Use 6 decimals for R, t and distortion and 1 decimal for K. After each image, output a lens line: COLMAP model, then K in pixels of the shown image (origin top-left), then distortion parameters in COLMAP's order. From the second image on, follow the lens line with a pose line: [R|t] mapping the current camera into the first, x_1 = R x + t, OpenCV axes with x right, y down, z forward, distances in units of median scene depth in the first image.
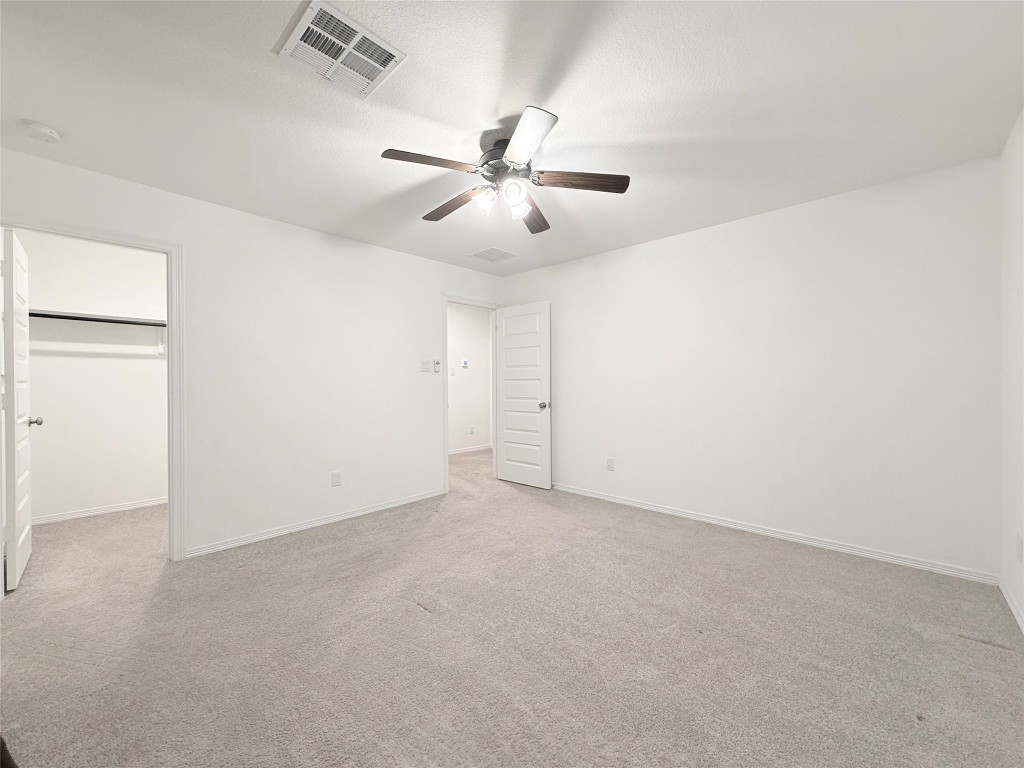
lens RADIAL K [[411.5, 0, 511.6], [0, 411.5, 384.3], [0, 0, 1]] dist [0.000805, 0.000002]
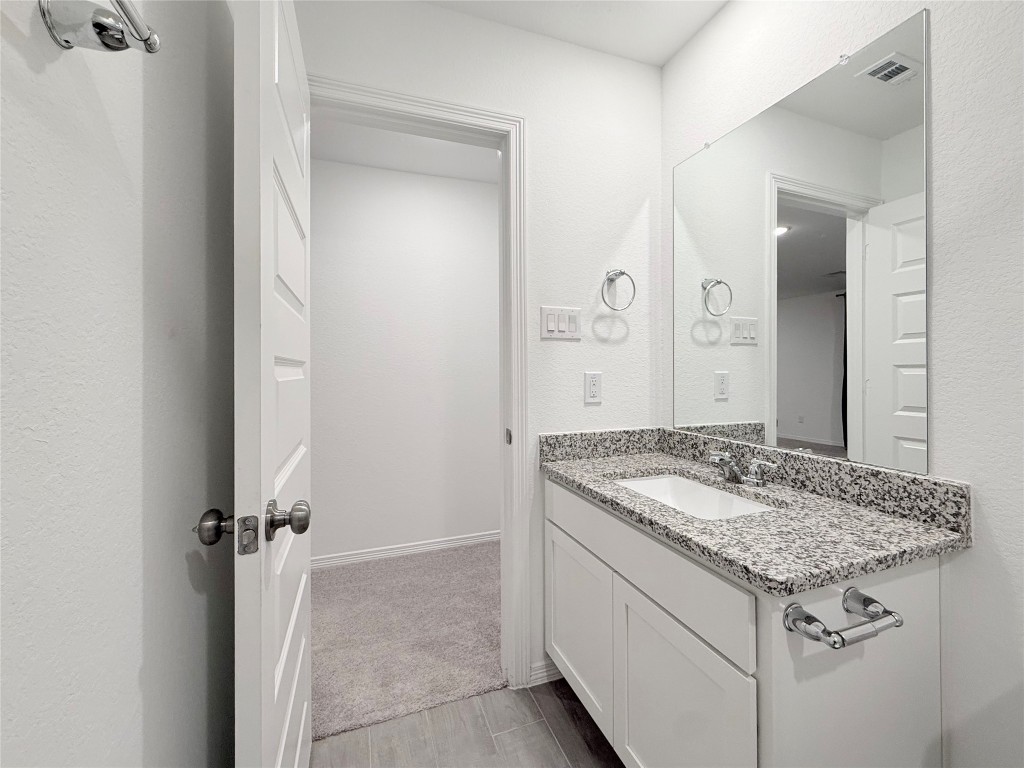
lens RADIAL K [[411.5, 0, 511.5], [0, 411.5, 376.1], [0, 0, 1]] dist [0.000805, 0.000002]
pose [[0.894178, 0.004057, -0.447693, -0.927548], [-0.001302, 0.999978, 0.006460, 0.003823], [0.447710, -0.005193, 0.894164, 0.840673]]
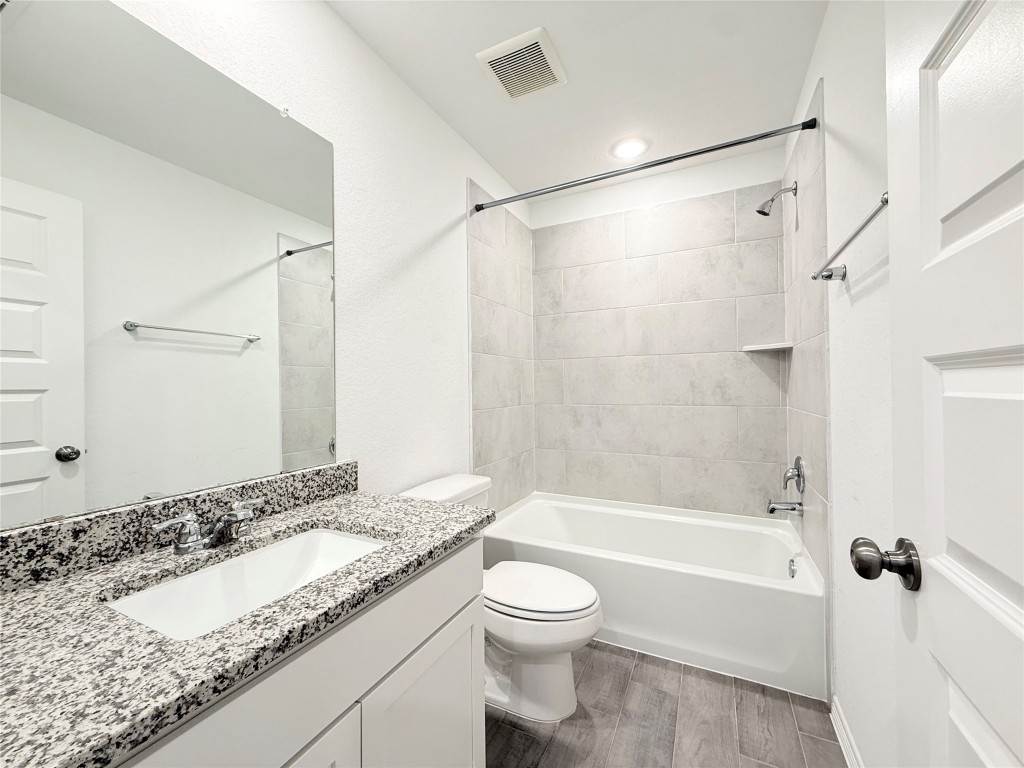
lens RADIAL K [[411.5, 0, 511.6], [0, 411.5, 382.3], [0, 0, 1]] dist [0.000805, 0.000002]
pose [[-0.292645, 0.011596, 0.956151, -1.386787], [0.016058, 0.999845, -0.007211, -0.003595], [-0.956086, 0.013243, -0.292786, 1.315958]]
